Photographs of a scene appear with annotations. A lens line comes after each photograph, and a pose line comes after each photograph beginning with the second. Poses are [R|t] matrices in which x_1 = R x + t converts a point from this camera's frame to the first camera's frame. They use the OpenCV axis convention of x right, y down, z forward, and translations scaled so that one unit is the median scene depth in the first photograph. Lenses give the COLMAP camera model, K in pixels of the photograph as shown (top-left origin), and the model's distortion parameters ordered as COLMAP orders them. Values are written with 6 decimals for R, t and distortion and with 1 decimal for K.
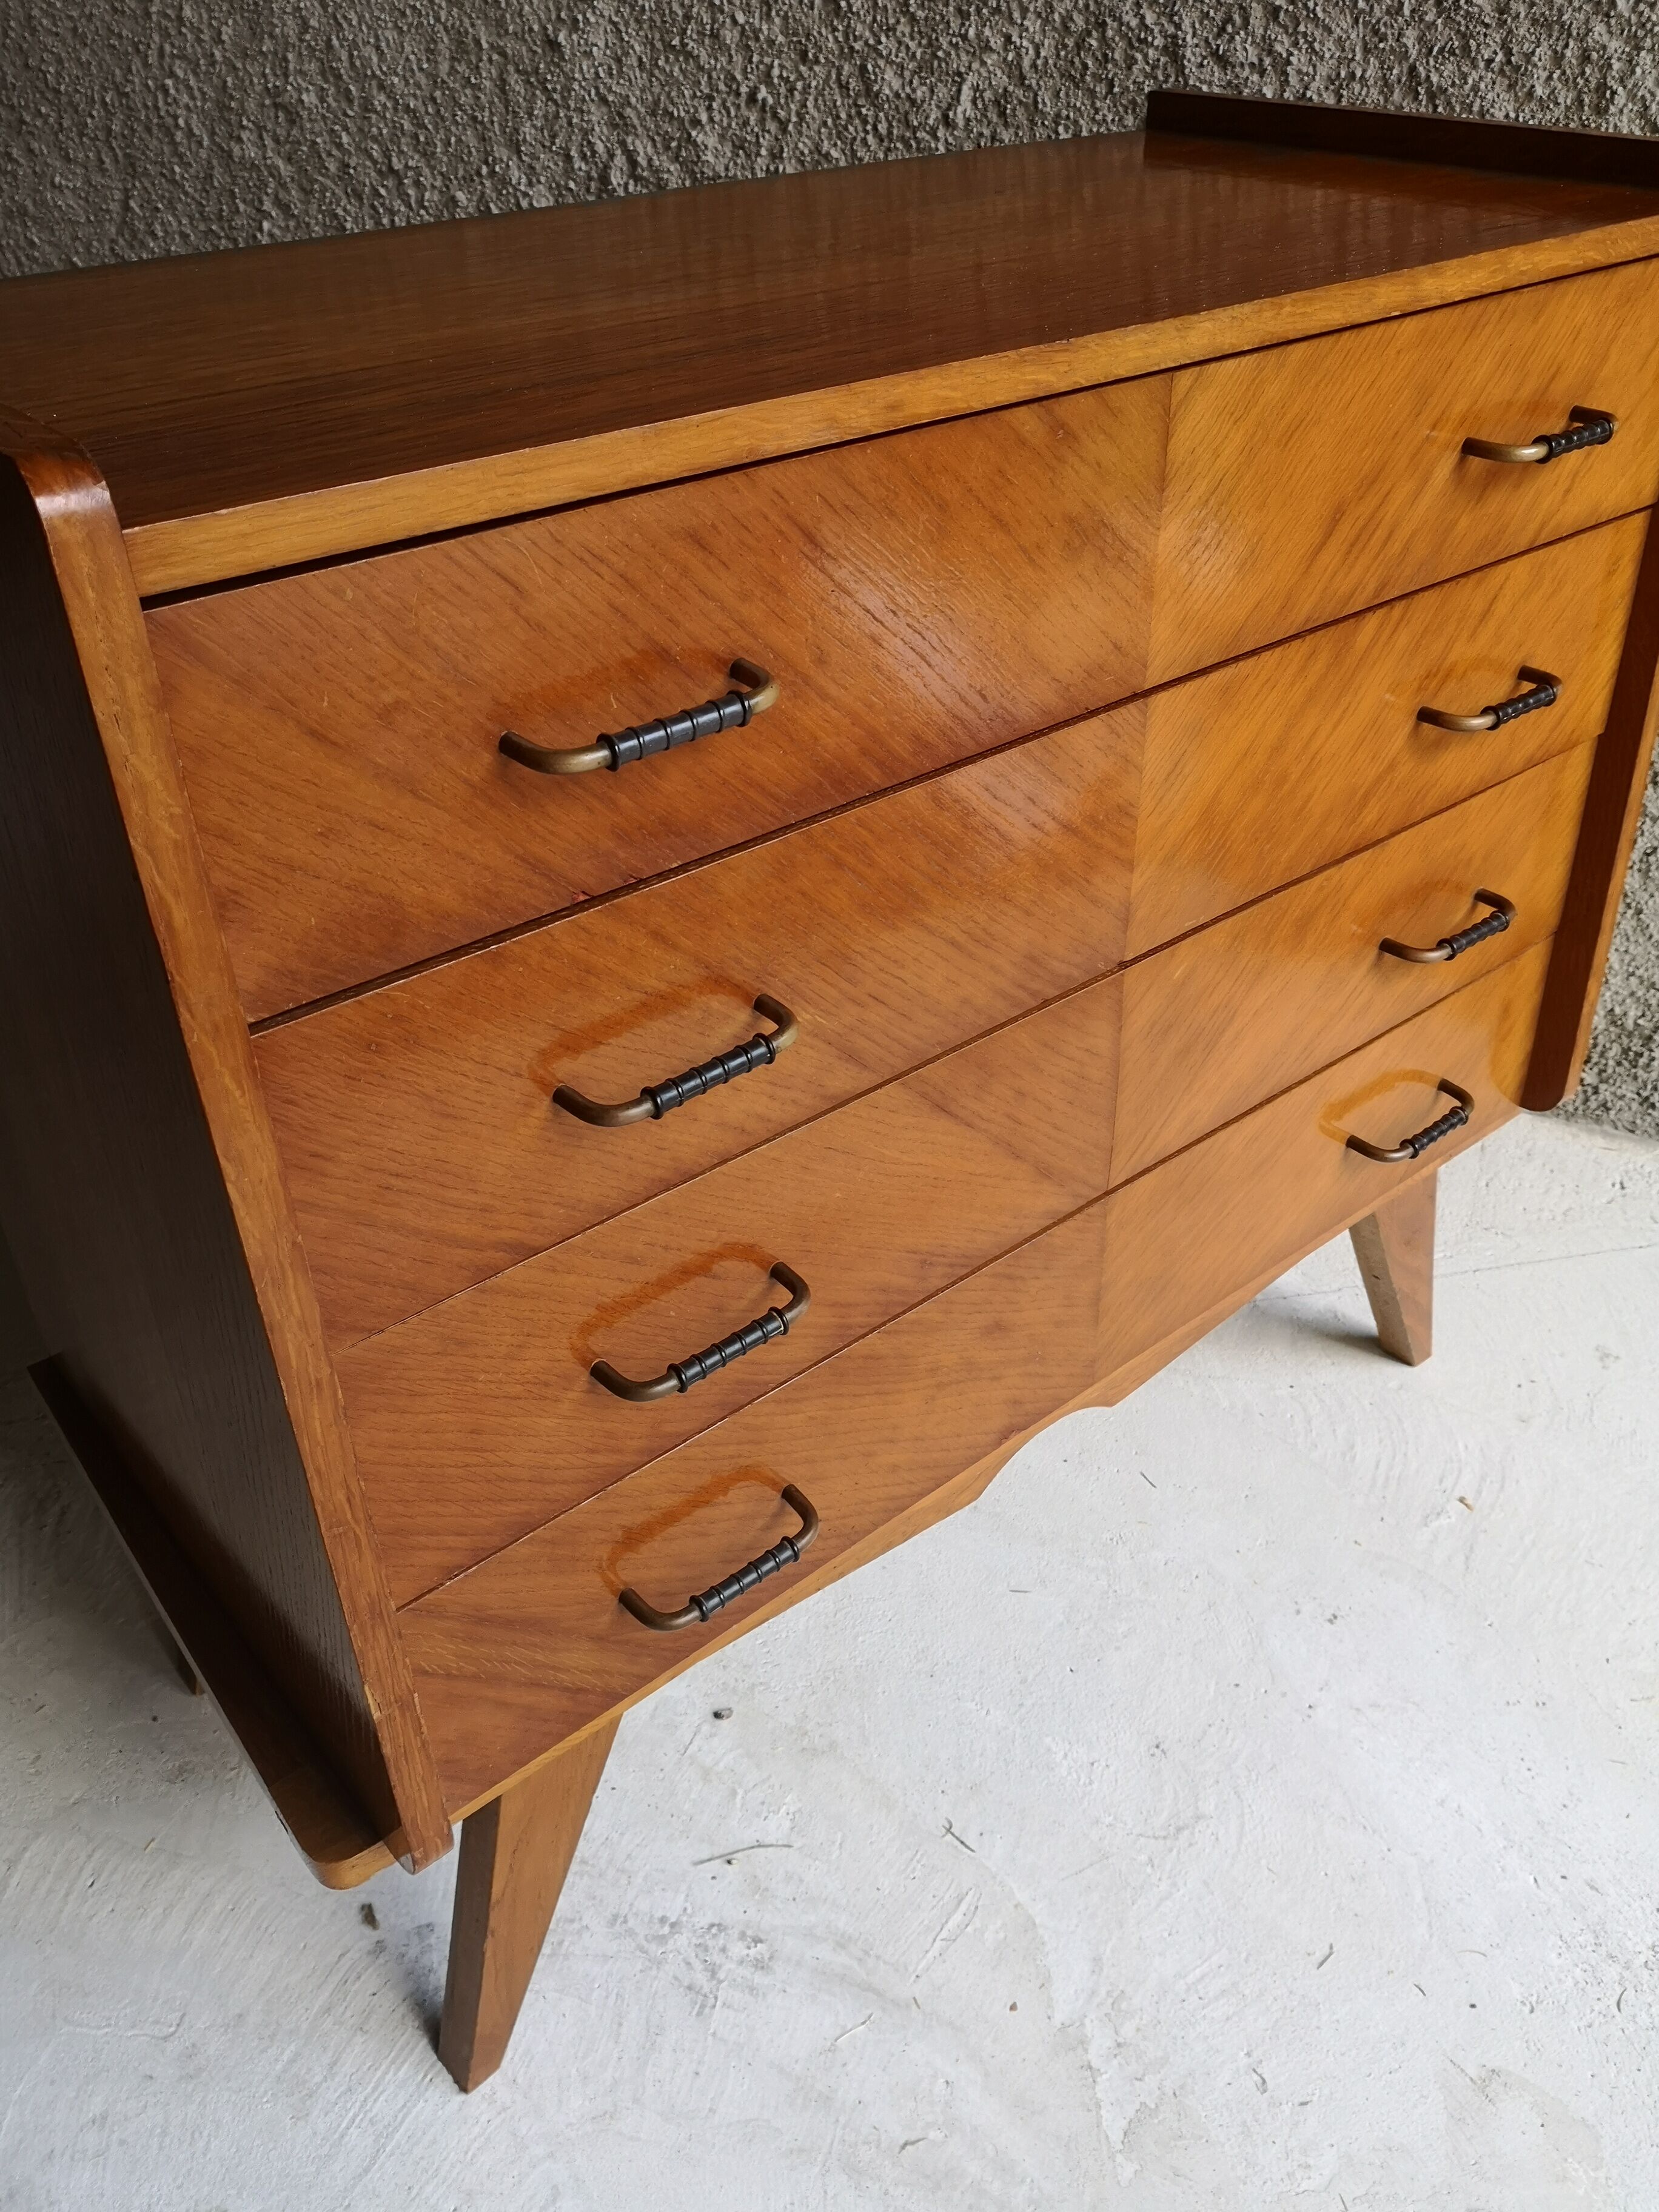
lens RADIAL K [[1771.4, 0, 829.2], [0, 1771.4, 1084.8], [0, 0, 1]] dist [-0.008785, -0.011685]
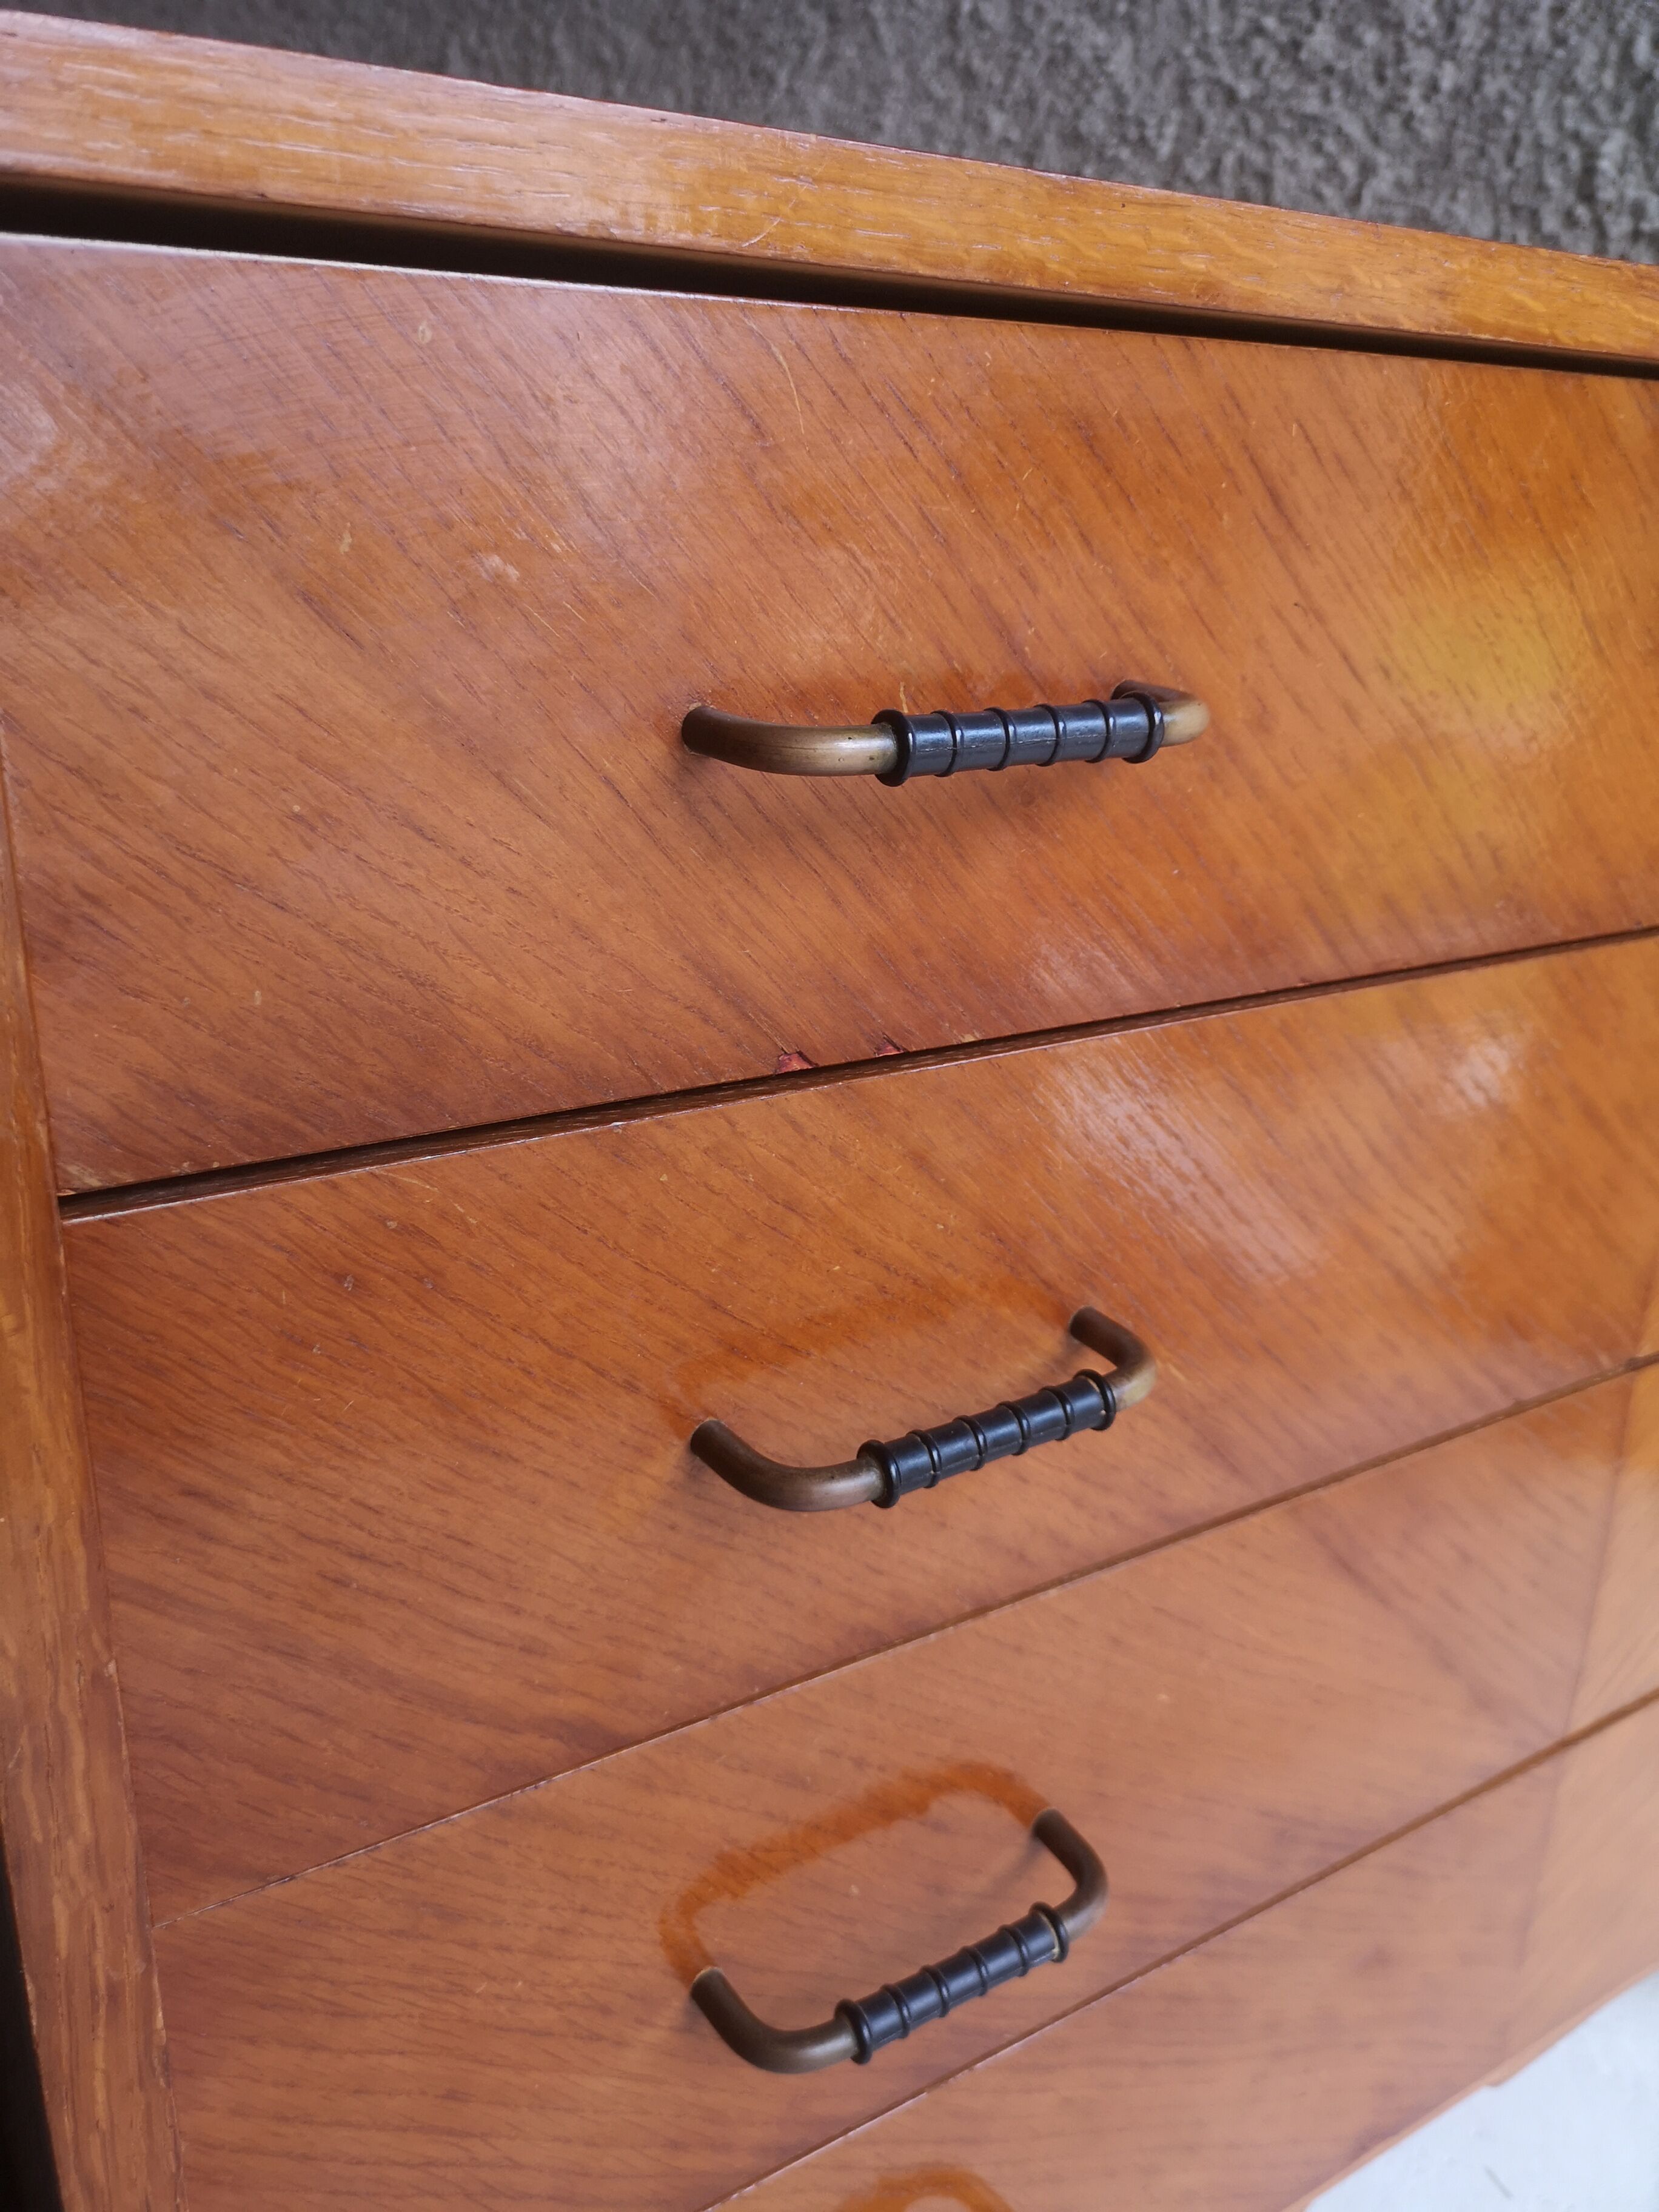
lens RADIAL K [[1721.5, 0, 834.3], [0, 1721.5, 1067.9], [0, 0, 1]] dist [0.015117, -0.014123]
pose [[0.988912, 0.095308, -0.113885, -0.066573], [-0.121373, 0.960601, -0.250028, 0.022776], [0.085569, 0.261078, 0.961518, 0.481687]]
